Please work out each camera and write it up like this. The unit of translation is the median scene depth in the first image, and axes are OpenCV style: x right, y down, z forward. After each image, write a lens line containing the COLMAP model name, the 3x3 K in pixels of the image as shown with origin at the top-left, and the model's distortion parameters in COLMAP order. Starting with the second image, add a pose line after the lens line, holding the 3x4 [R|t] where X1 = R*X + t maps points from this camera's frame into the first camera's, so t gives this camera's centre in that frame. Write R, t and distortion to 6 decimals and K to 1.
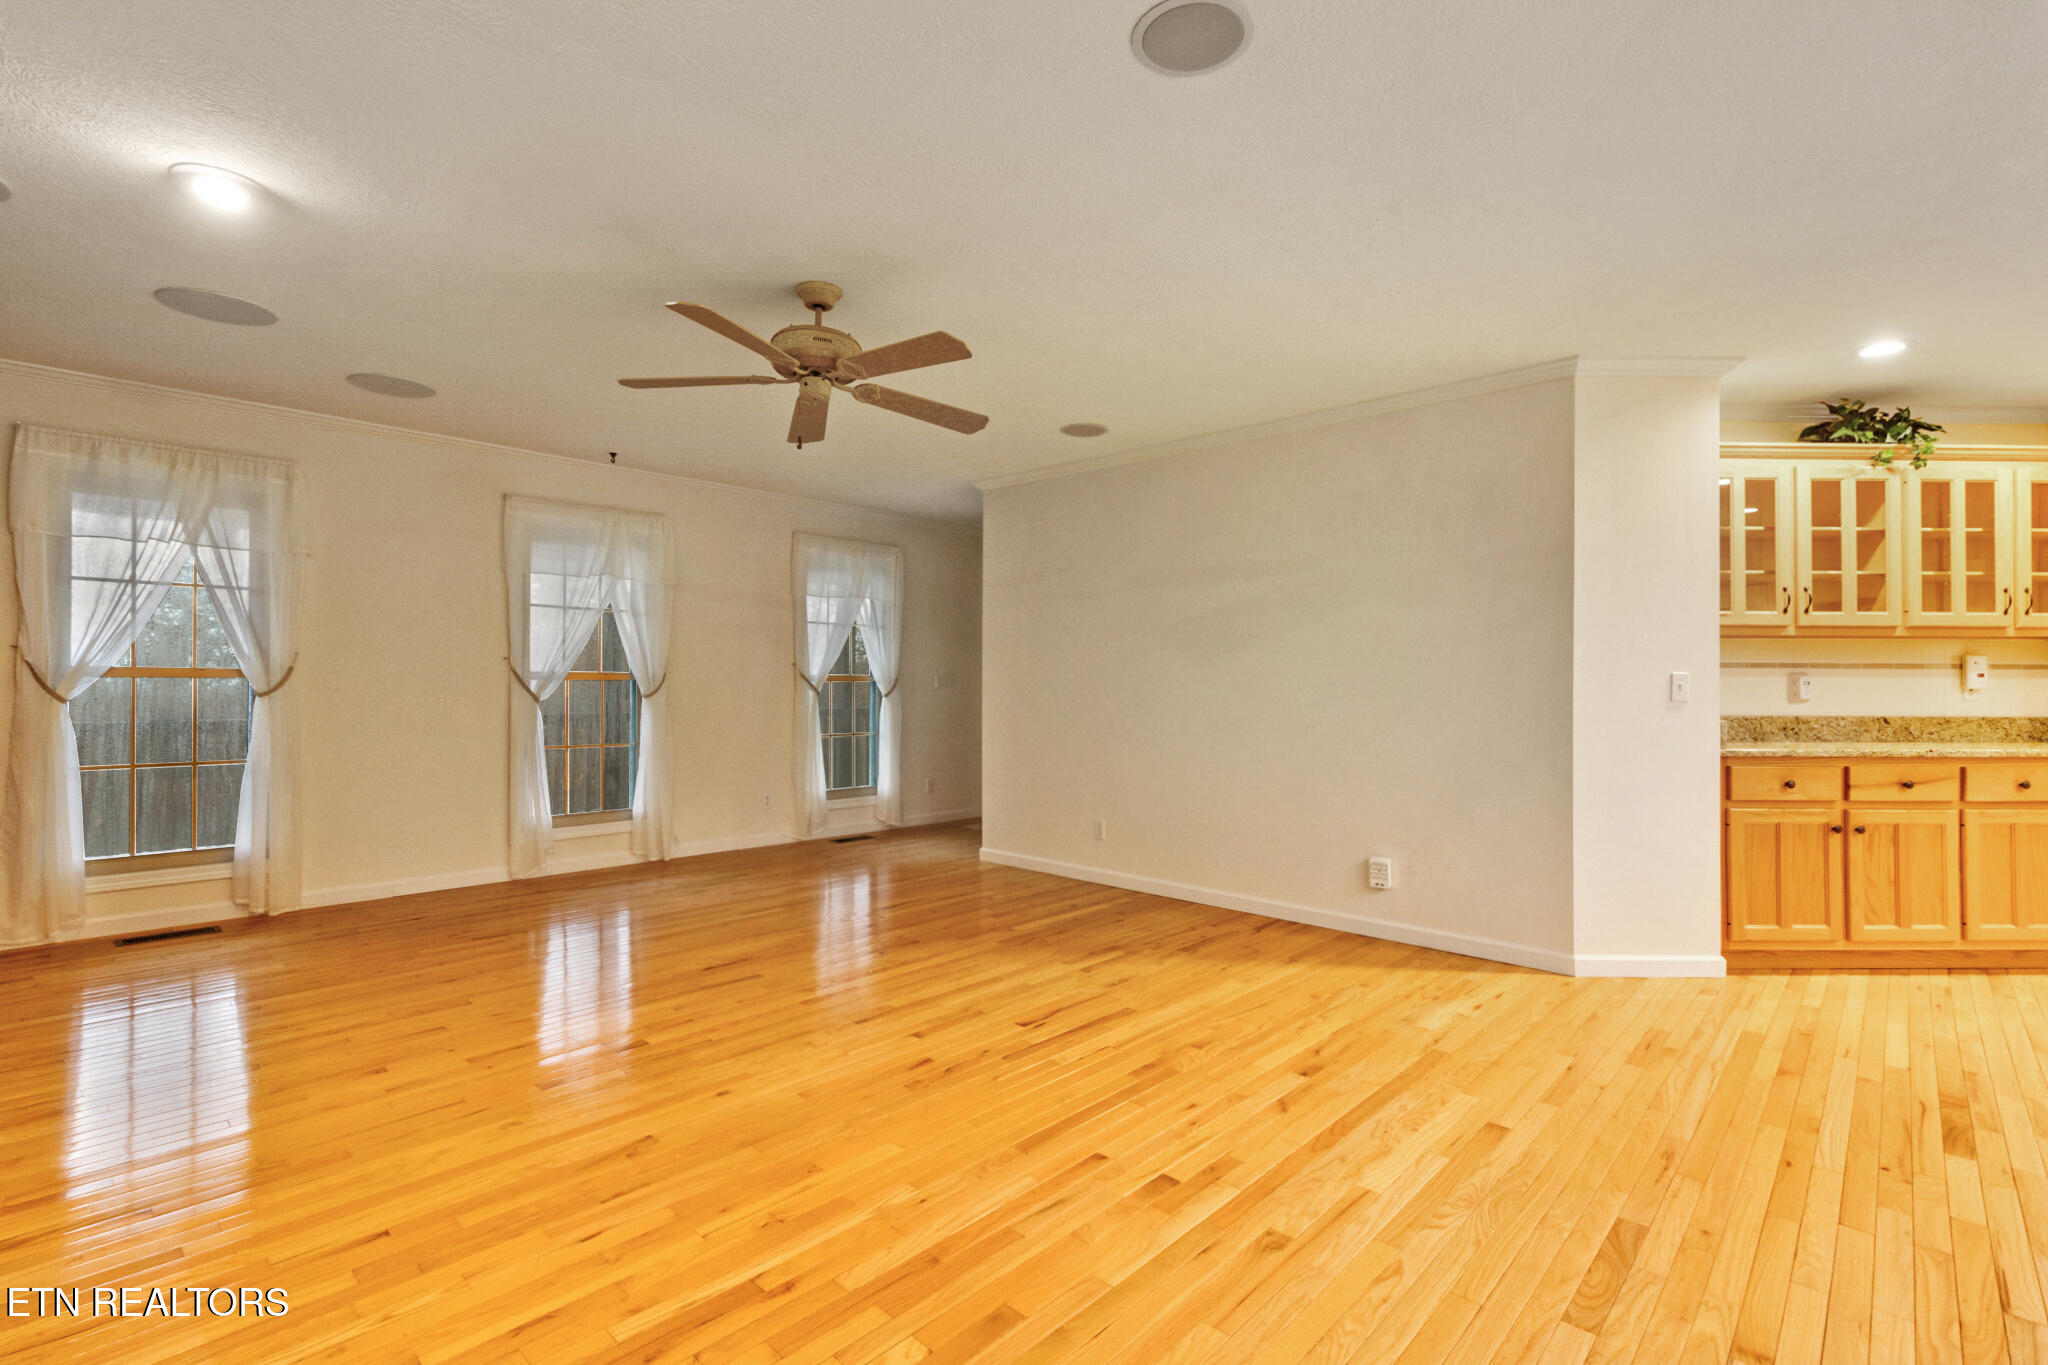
lens RADIAL K [[941.8, 0, 1018.0], [0, 941.8, 670.2], [0, 0, 1]] dist [0.002034, -0.000020]
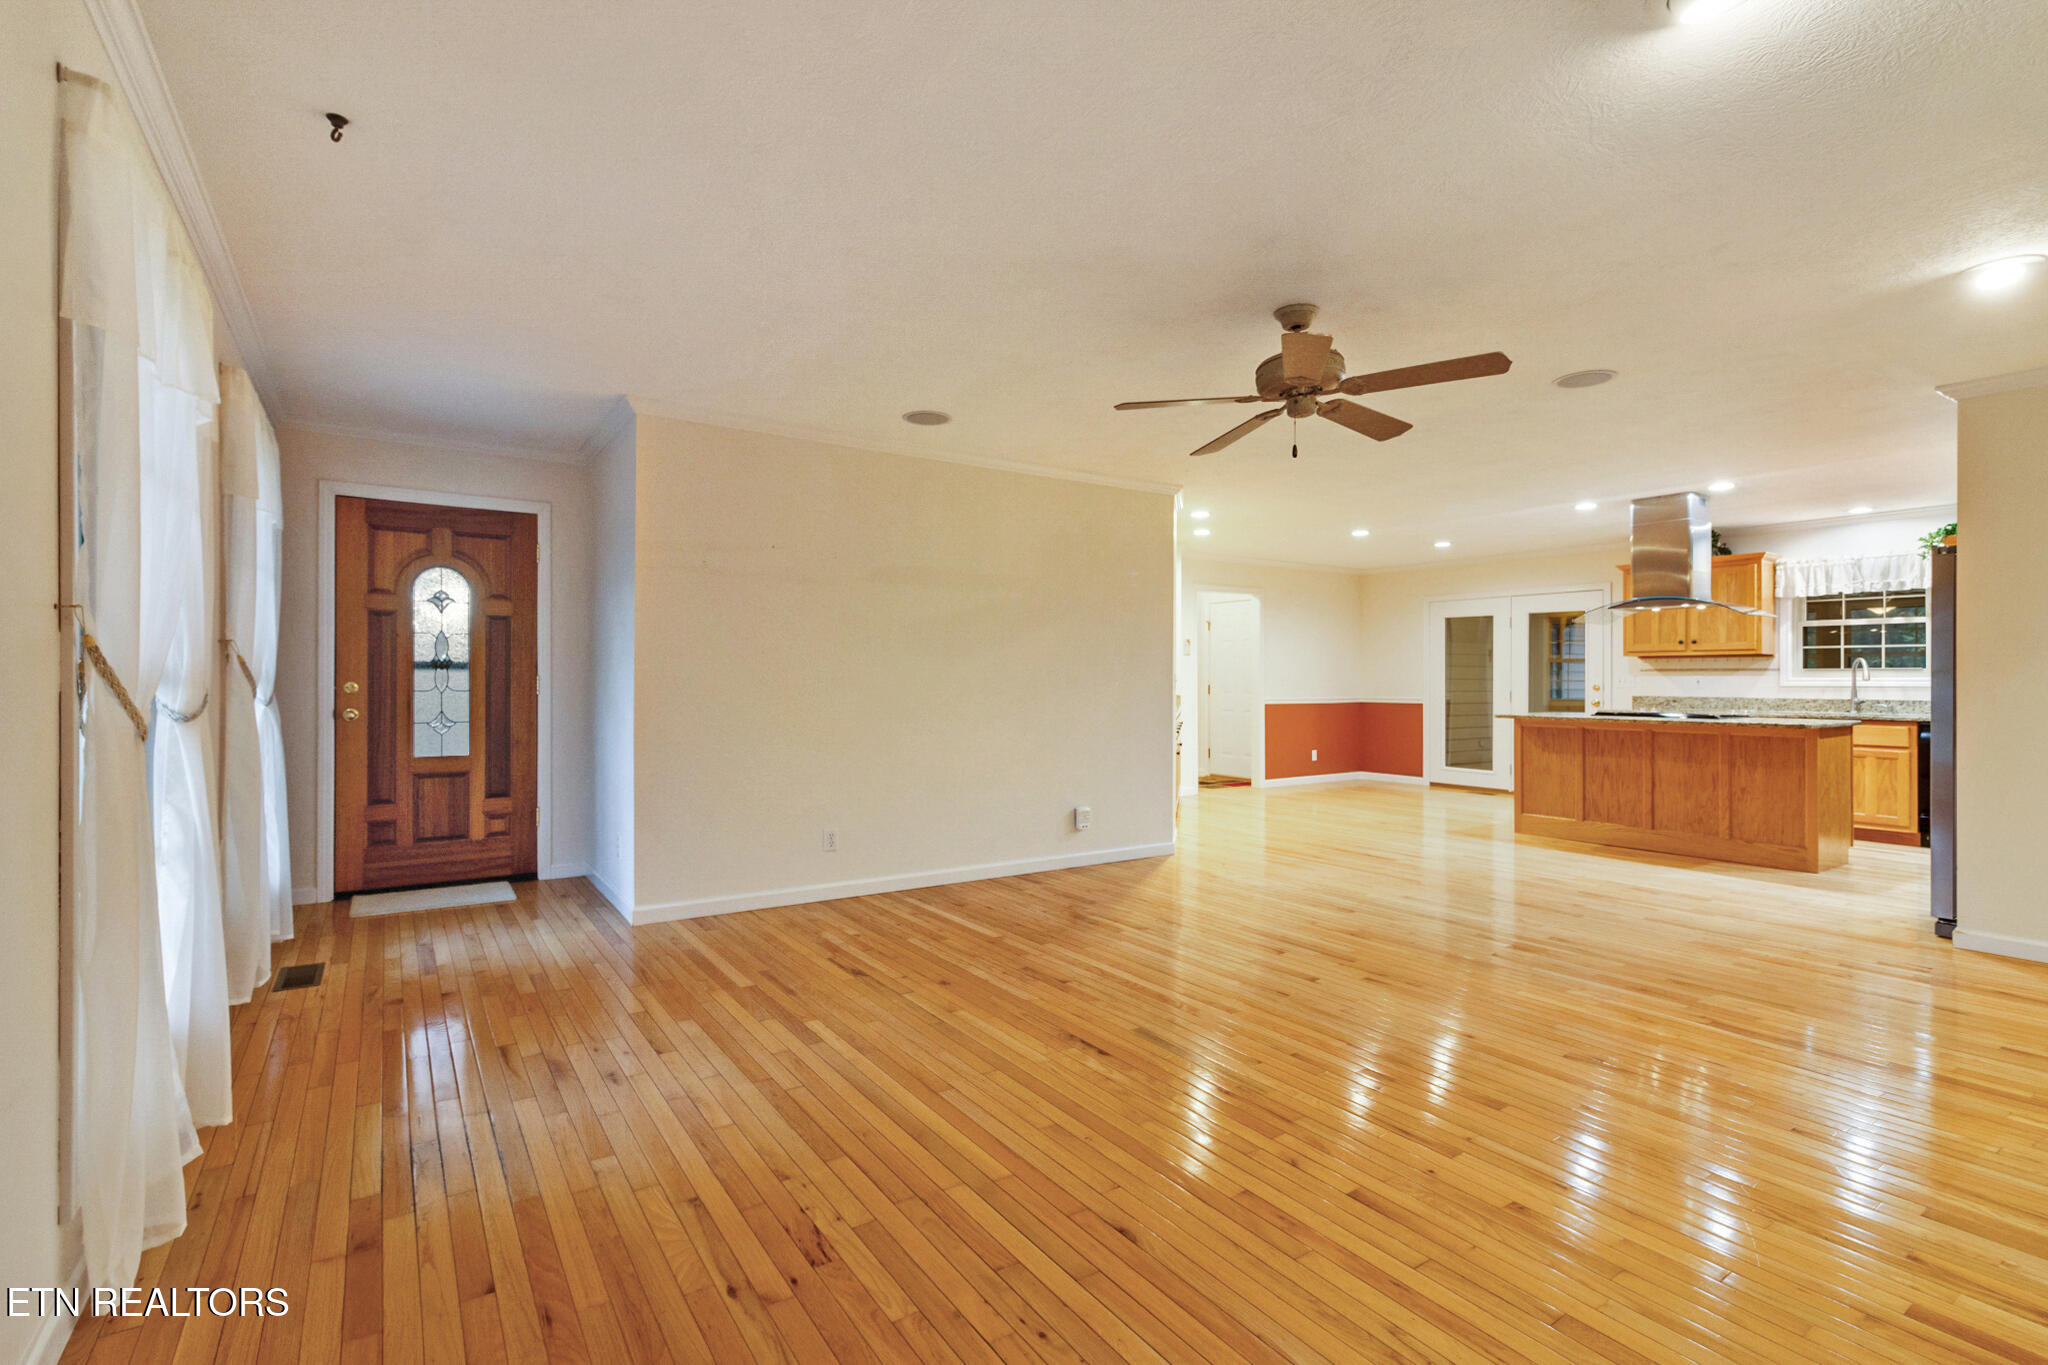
lens RADIAL K [[941.8, 0, 1021.4], [0, 941.8, 679.7], [0, 0, 1]] dist [0.002034, -0.000020]
pose [[0.217703, -0.005616, 0.975999, -1.015907], [-0.018118, 0.999788, 0.009794, 0.003692], [-0.975847, -0.019816, 0.217555, 0.837572]]
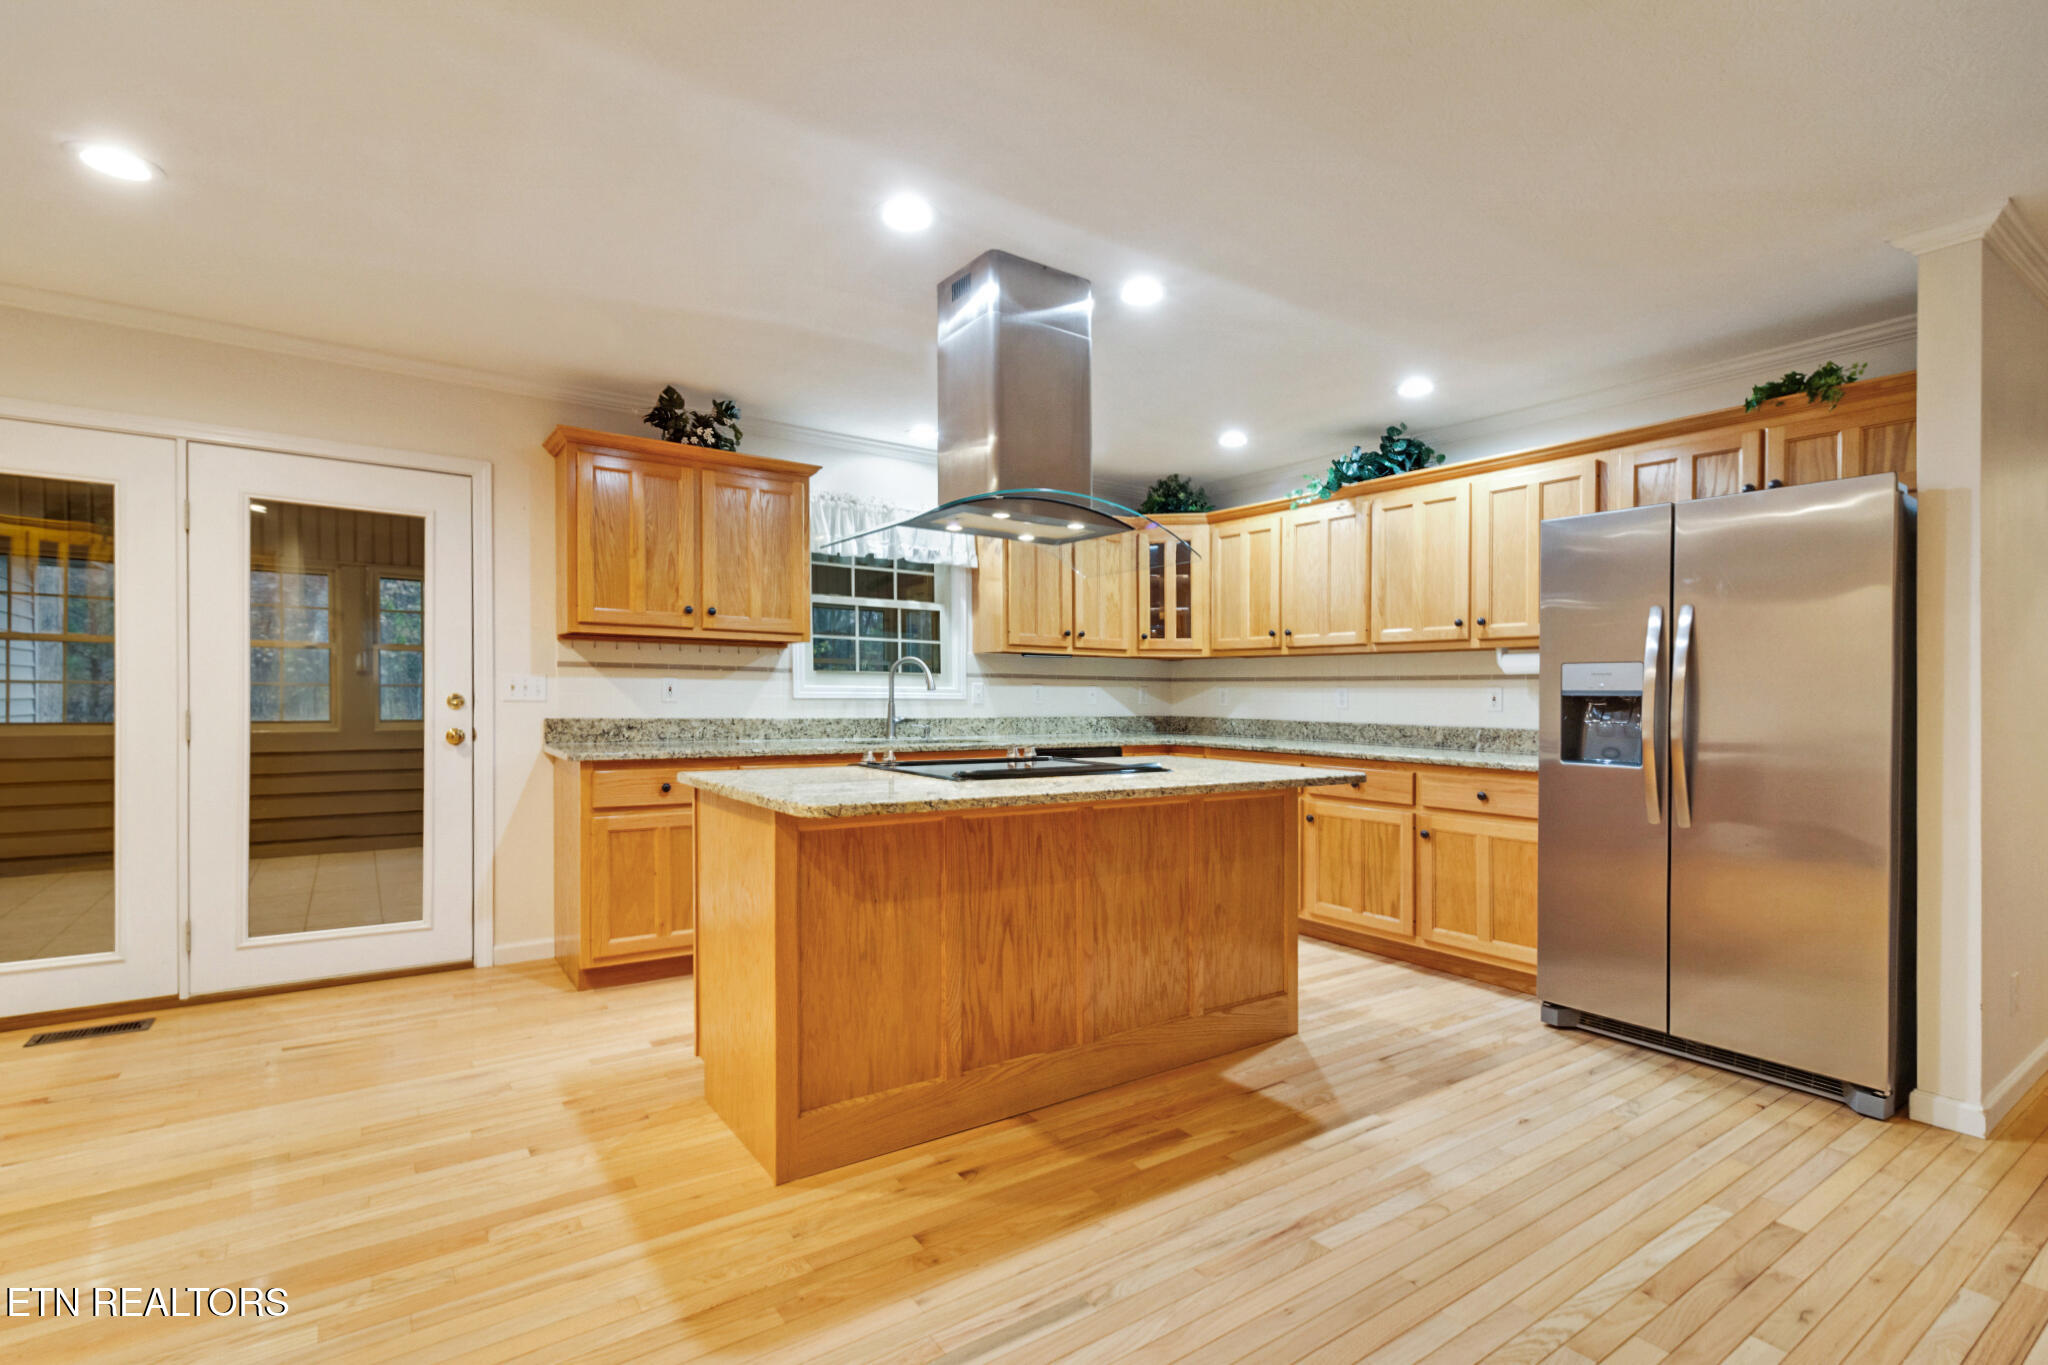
lens RADIAL K [[941.8, 0, 1011.6], [0, 941.8, 702.3], [0, 0, 1]] dist [0.002034, -0.000020]
pose [[-0.978350, -0.019228, 0.206062, 0.689957], [-0.021724, 0.999715, -0.009857, 0.017964], [-0.205814, -0.014120, -0.978489, 0.815492]]
